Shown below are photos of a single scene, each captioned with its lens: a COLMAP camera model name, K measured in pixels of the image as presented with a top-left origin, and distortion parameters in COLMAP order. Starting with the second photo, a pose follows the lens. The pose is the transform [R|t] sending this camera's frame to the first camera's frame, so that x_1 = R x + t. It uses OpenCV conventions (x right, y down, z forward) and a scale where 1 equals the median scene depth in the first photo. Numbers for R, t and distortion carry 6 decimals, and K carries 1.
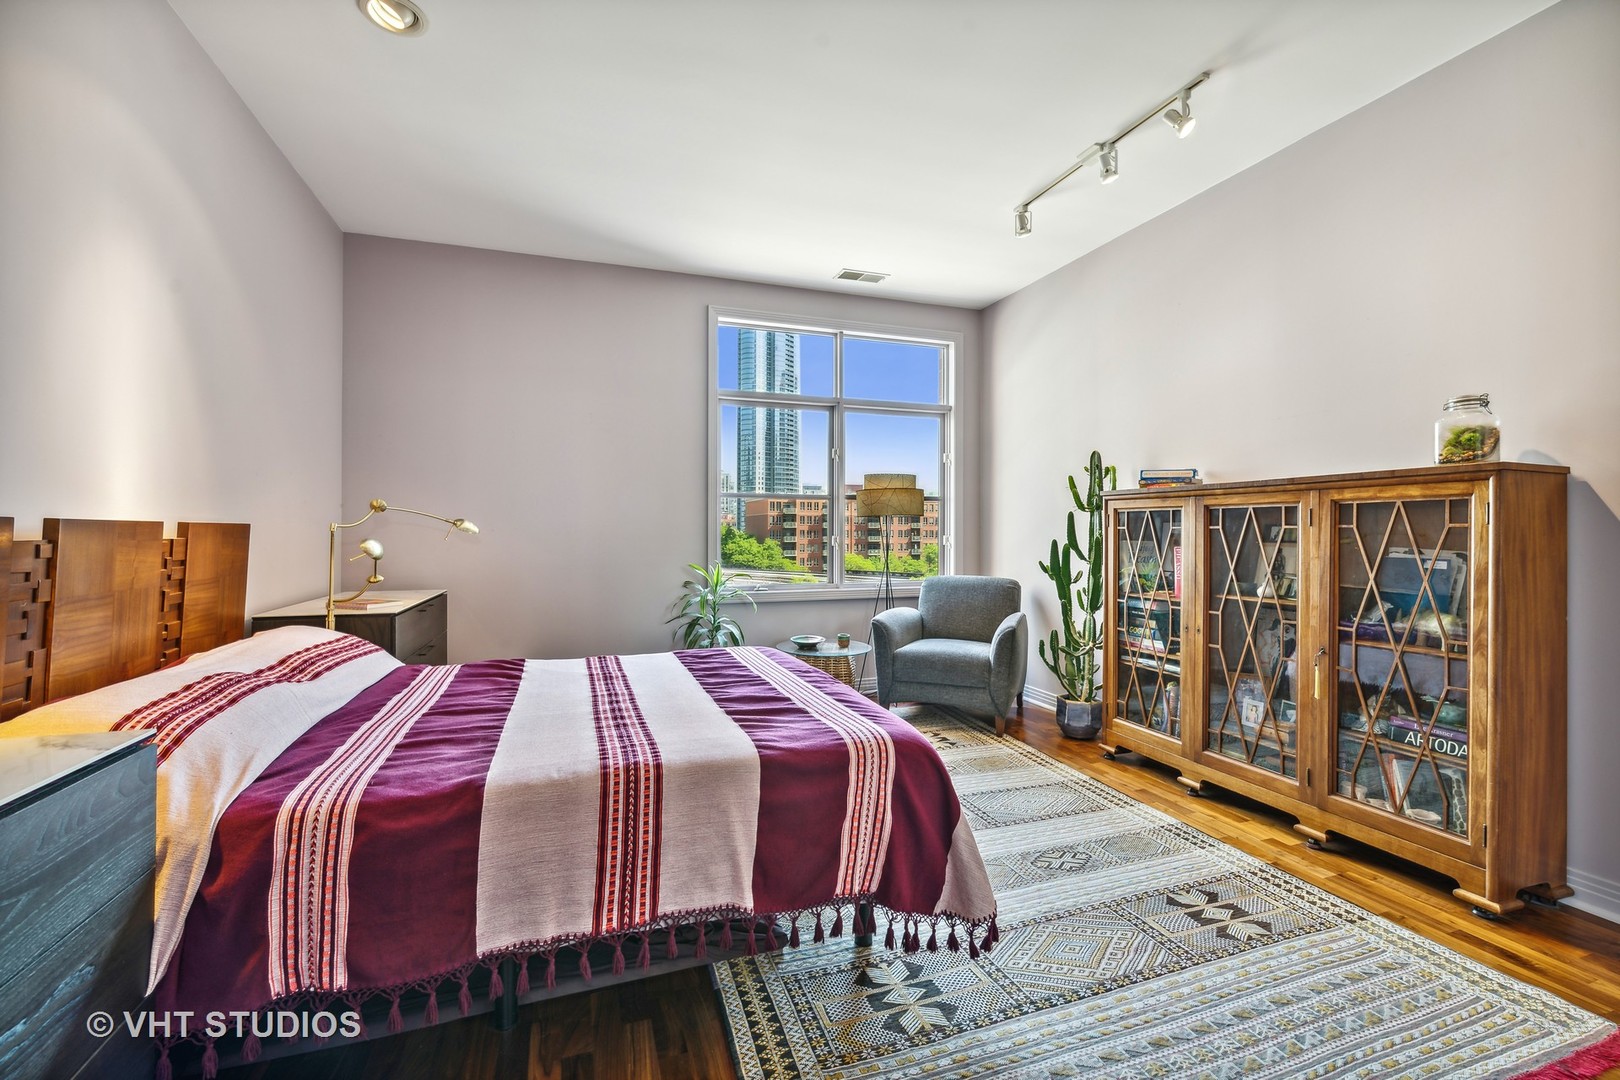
lens RADIAL K [[678.7, 0, 808.7], [0, 678.7, 533.7], [0, 0, 1]] dist [-0.000029, -0.000223]
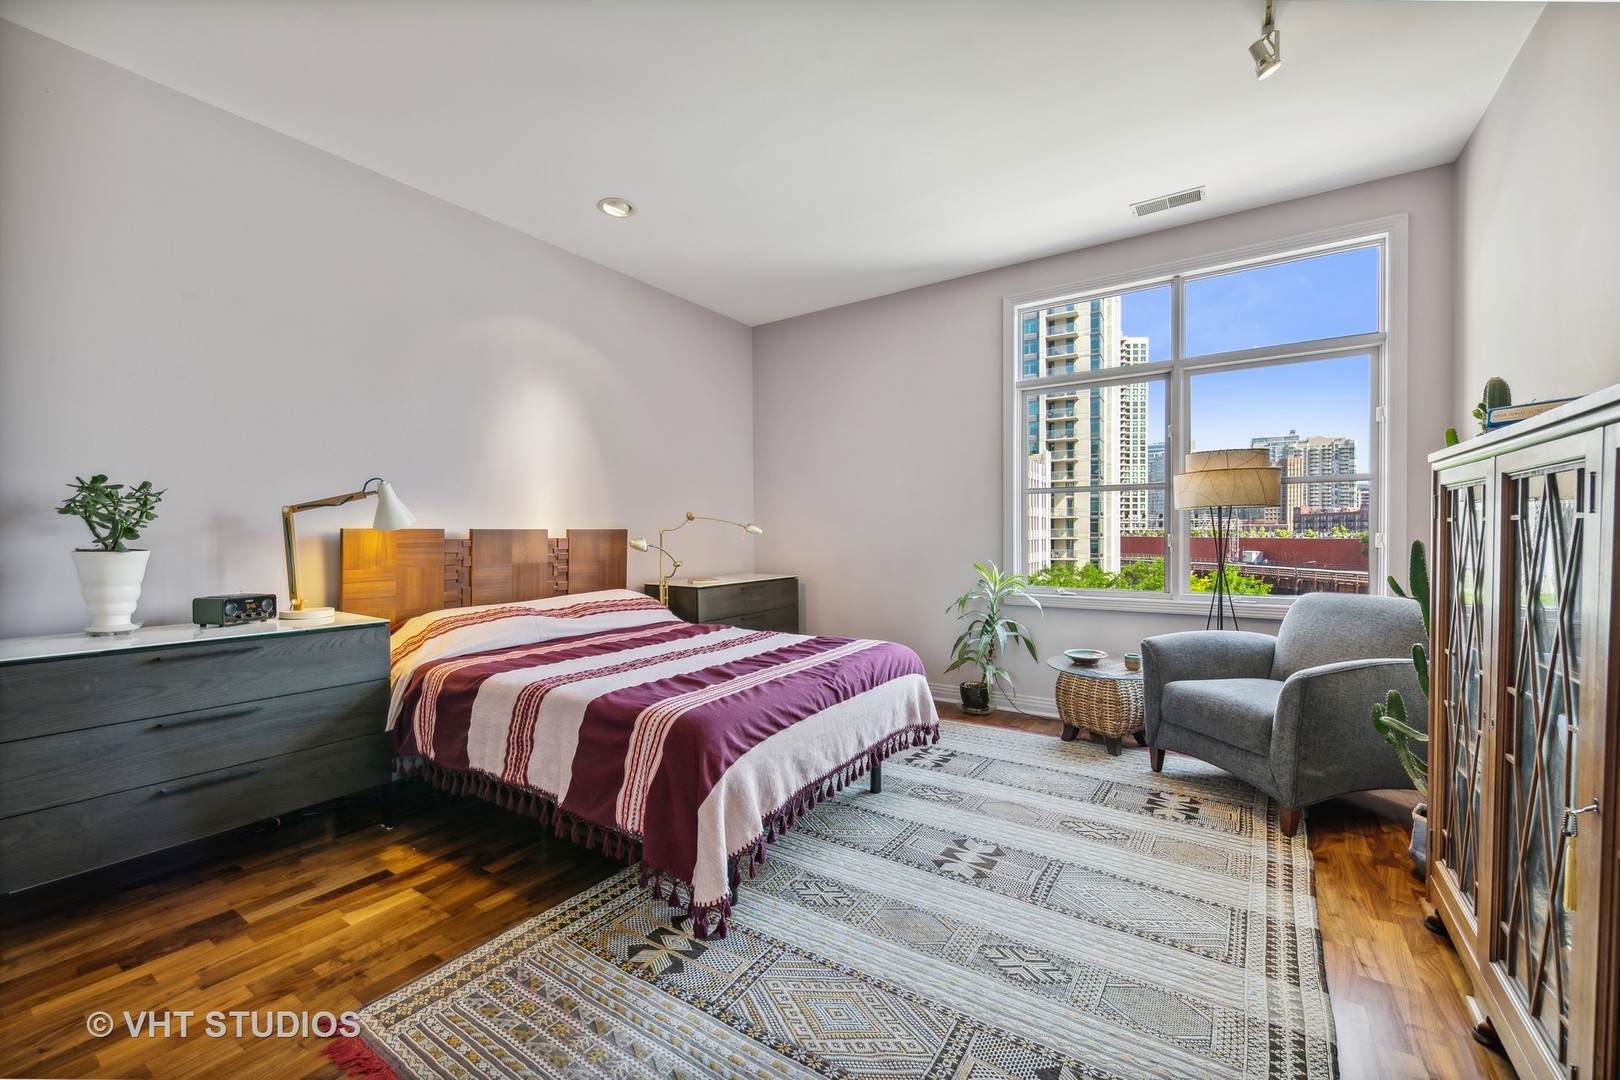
lens RADIAL K [[680.2, 0, 838.4], [0, 680.2, 543.4], [0, 0, 1]] dist [-0.000753, -0.000441]
pose [[0.596621, 0.007815, -0.802485, 0.613031], [0.007448, 0.999856, 0.015274, -0.000637], [0.802489, -0.015090, 0.596476, 0.279552]]
